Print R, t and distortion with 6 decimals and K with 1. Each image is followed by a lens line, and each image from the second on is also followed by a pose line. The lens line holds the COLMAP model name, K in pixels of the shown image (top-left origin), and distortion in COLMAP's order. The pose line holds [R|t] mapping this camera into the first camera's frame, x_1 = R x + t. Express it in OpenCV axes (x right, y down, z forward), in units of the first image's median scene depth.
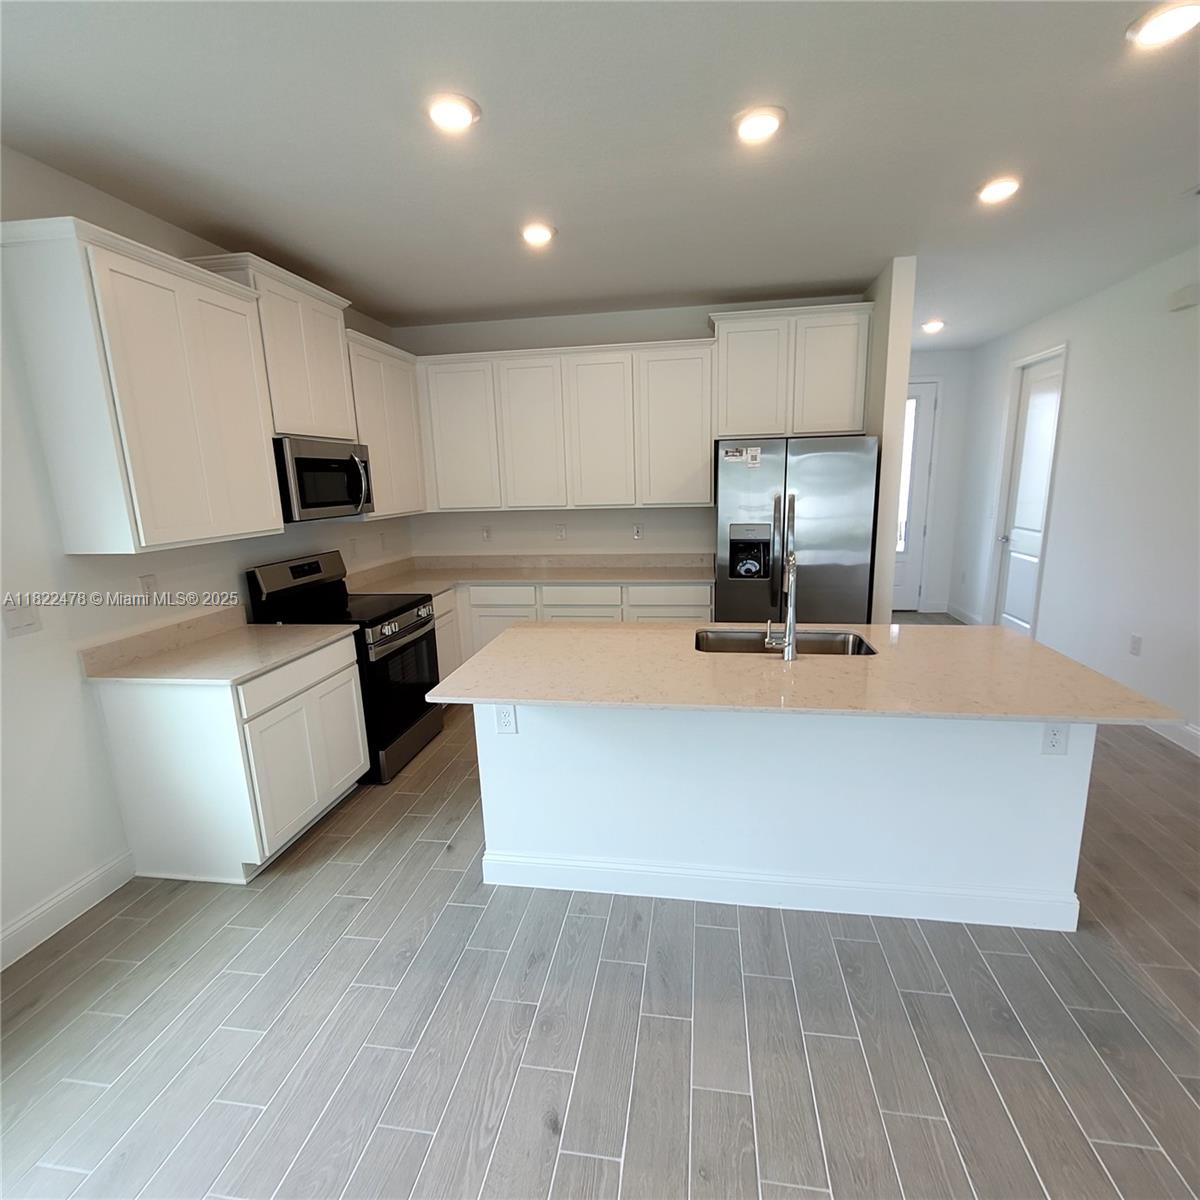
lens RADIAL K [[622.1, 0, 602.7], [0, 622.1, 605.2], [0, 0, 1]] dist [0.005401, -0.000404]
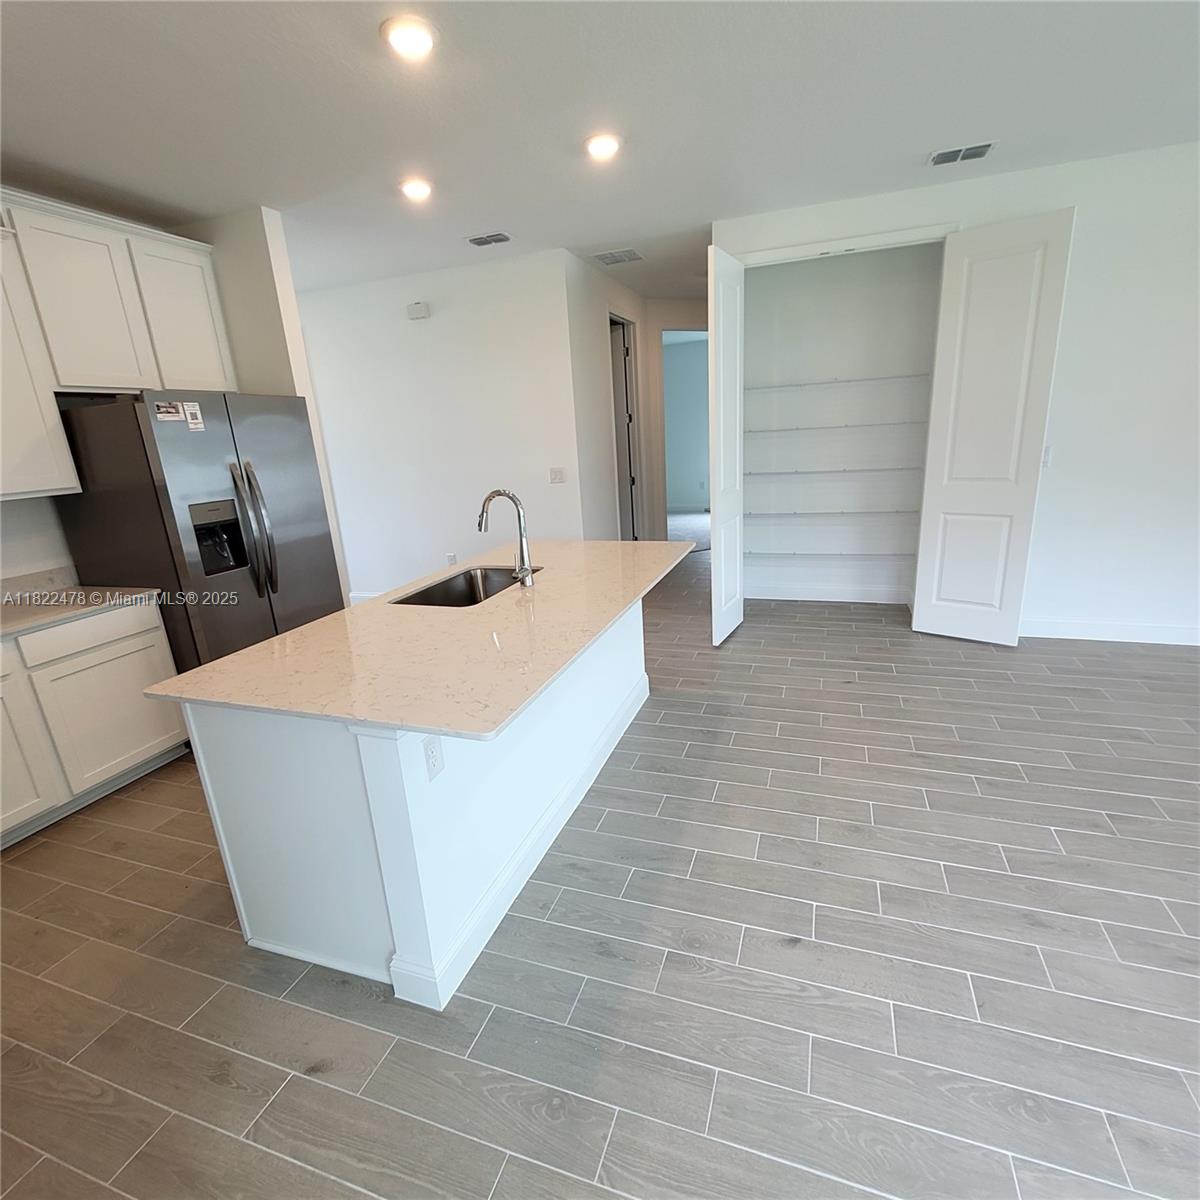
lens RADIAL K [[622.1, 0, 601.3], [0, 622.1, 603.9], [0, 0, 1]] dist [0.005401, -0.000404]
pose [[0.187148, -0.250991, 0.949726, -0.500916], [0.252309, 0.946655, 0.200461, -0.048365], [-0.949377, 0.202109, 0.240492, 0.418453]]
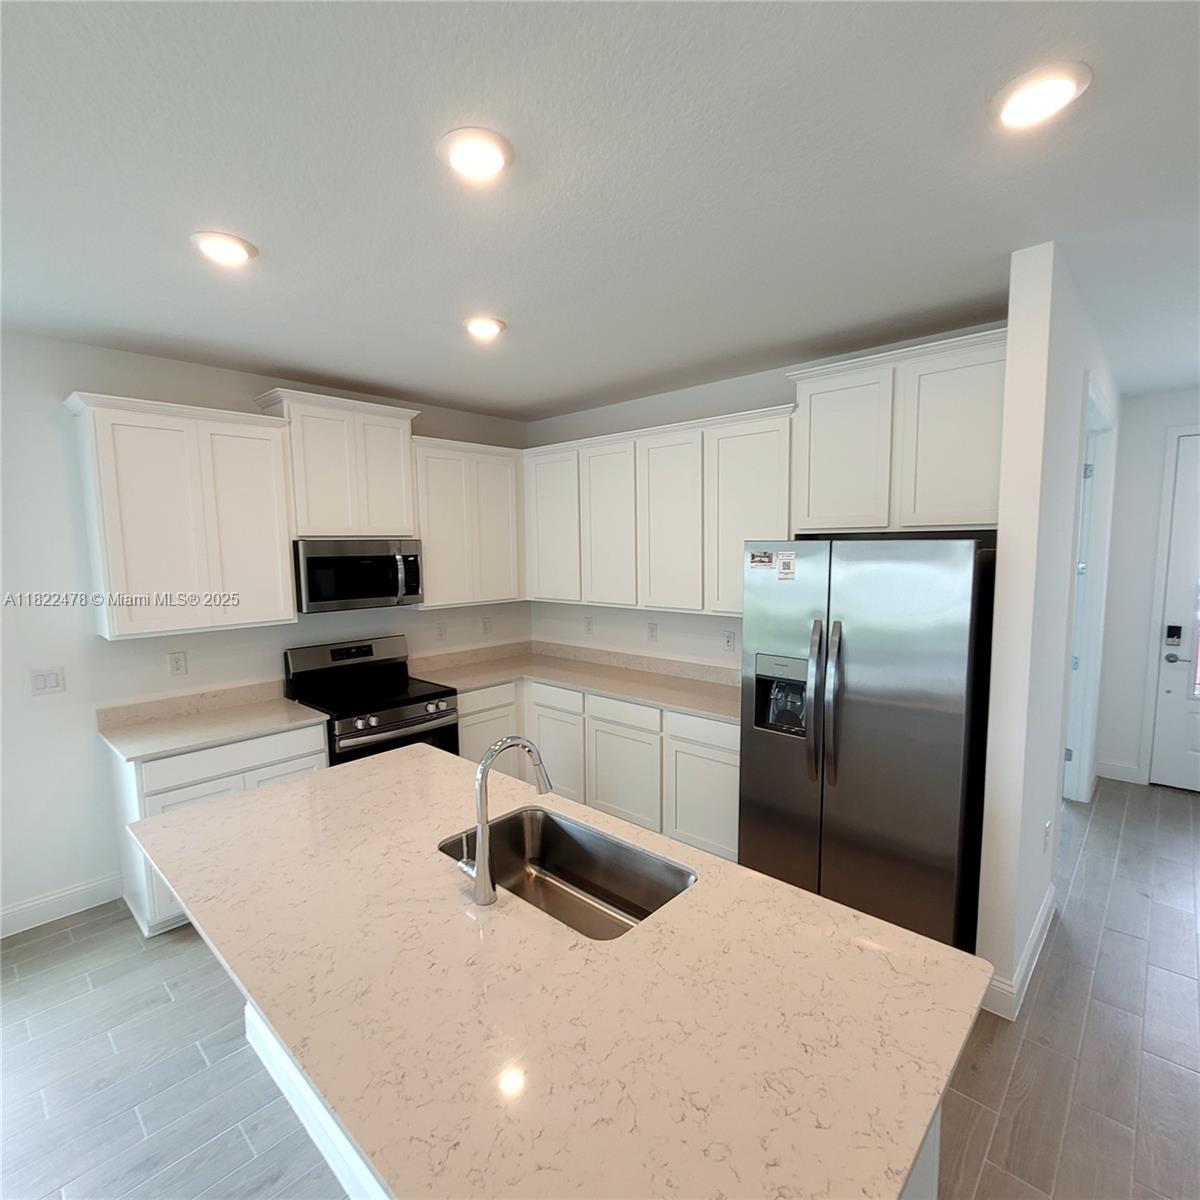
lens RADIAL K [[622.1, 0, 600.0], [0, 622.1, 604.2], [0, 0, 1]] dist [0.005401, -0.000404]
pose [[0.829820, 0.072086, -0.553356, 0.508416], [-0.123899, 0.990671, -0.056745, -0.138761], [0.544103, 0.115649, 0.831010, 0.326684]]
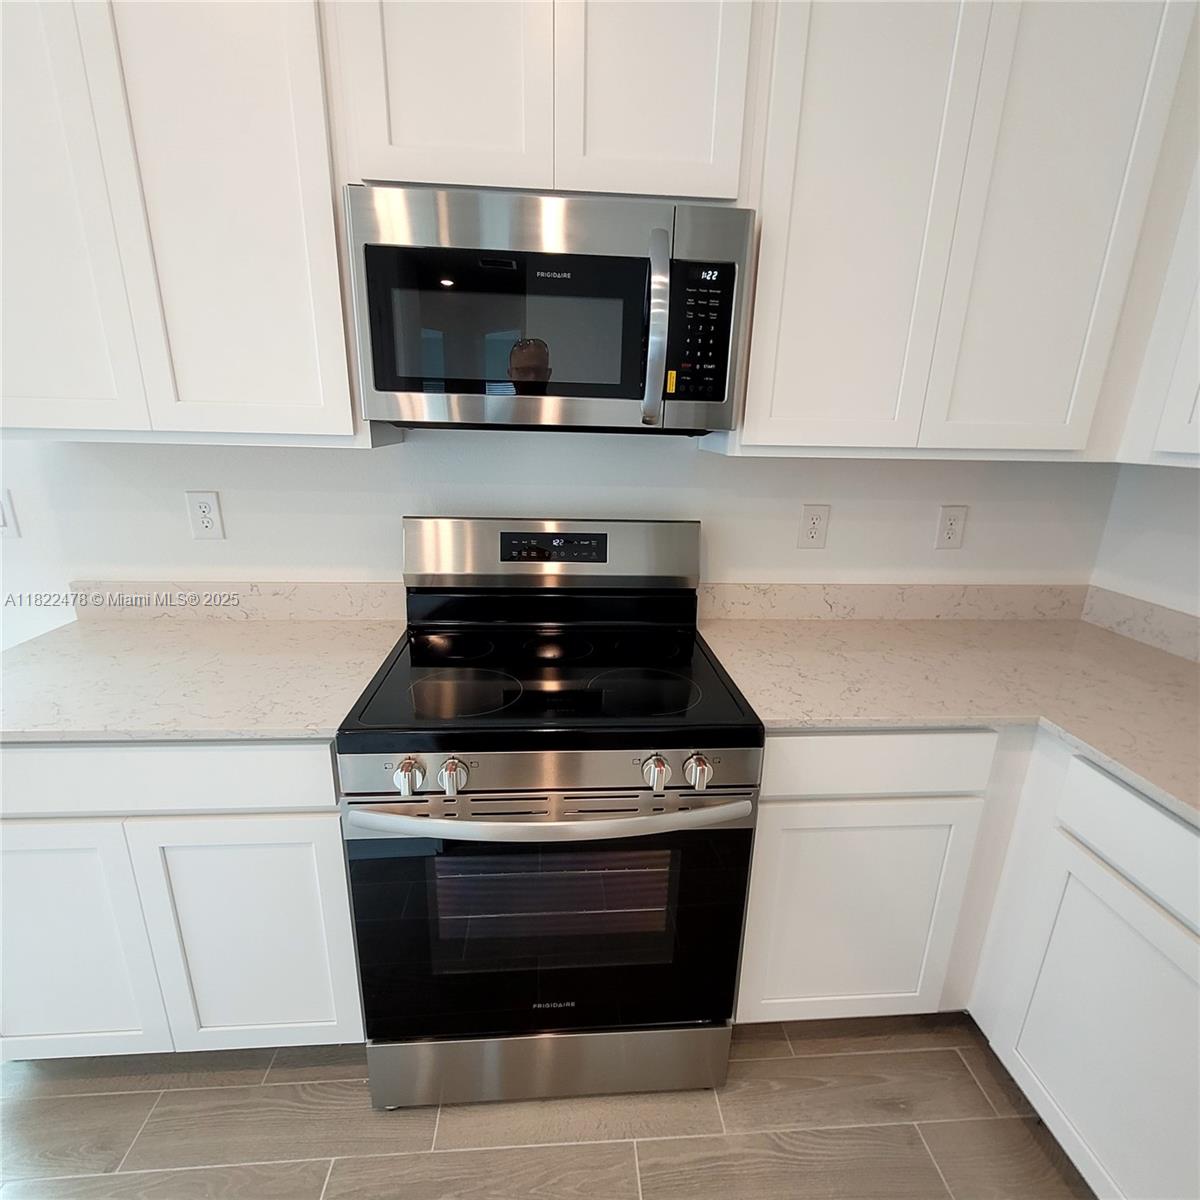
lens RADIAL K [[622.1, 0, 599.2], [0, 622.1, 608.7], [0, 0, 1]] dist [0.005401, -0.000404]
pose [[0.223277, 0.314664, -0.922569, -0.047596], [-0.224993, 0.937542, 0.265318, -0.146376], [0.948433, 0.148332, 0.280129, 0.949220]]
